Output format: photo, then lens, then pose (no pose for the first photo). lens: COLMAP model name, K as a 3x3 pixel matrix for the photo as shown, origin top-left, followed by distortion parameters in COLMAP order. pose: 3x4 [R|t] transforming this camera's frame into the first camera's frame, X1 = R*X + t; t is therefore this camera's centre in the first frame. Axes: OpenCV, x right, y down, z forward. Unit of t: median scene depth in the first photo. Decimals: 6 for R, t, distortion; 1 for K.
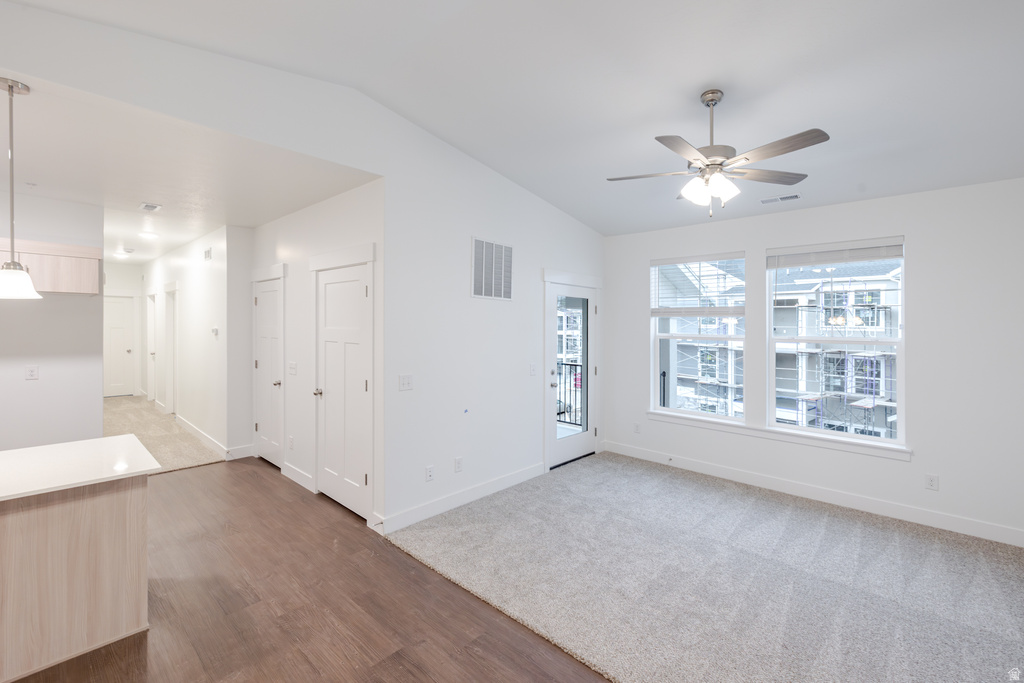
lens RADIAL K [[451.5, 0, 538.6], [0, 451.5, 318.7], [0, 0, 1]] dist [0.000998, 0.000917]
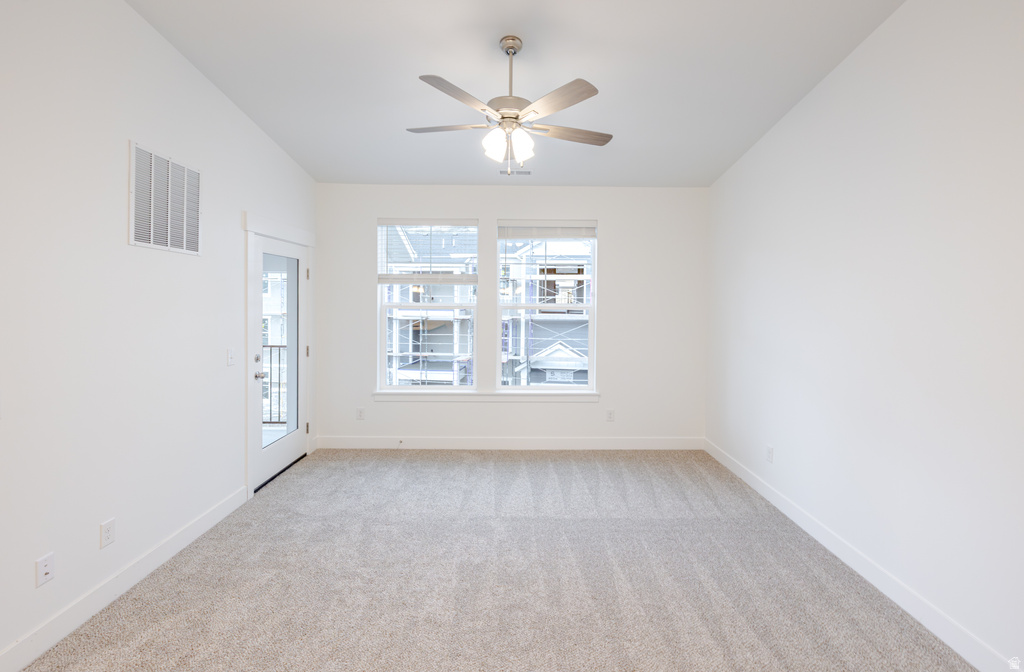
lens RADIAL K [[451.5, 0, 509.0], [0, 451.5, 302.0], [0, 0, 1]] dist [0.000998, 0.000917]
pose [[0.739177, -0.011959, 0.673406, -0.180765], [-0.006886, 0.999656, 0.025311, 0.008791], [-0.673477, -0.023347, 0.738840, 0.228468]]
